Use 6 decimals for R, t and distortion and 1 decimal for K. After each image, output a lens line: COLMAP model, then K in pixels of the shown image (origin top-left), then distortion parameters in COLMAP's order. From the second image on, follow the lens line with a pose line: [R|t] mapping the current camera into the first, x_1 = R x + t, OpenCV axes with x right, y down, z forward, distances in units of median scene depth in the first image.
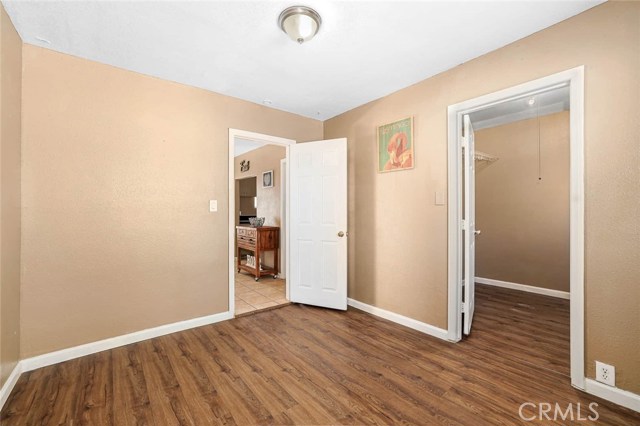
lens RADIAL K [[274.0, 0, 320.5], [0, 274.0, 211.9], [0, 0, 1]] dist [-0.027400, 0.001882]
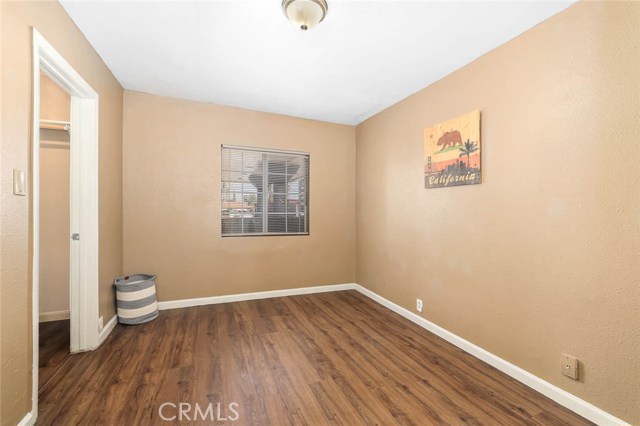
lens RADIAL K [[274.0, 0, 319.7], [0, 274.0, 211.0], [0, 0, 1]] dist [-0.027400, 0.001882]
pose [[-0.962990, -0.009634, 0.269364, -0.387628], [-0.009864, 0.999951, 0.000499, -0.001033], [-0.269356, -0.002176, -0.963038, 1.909161]]
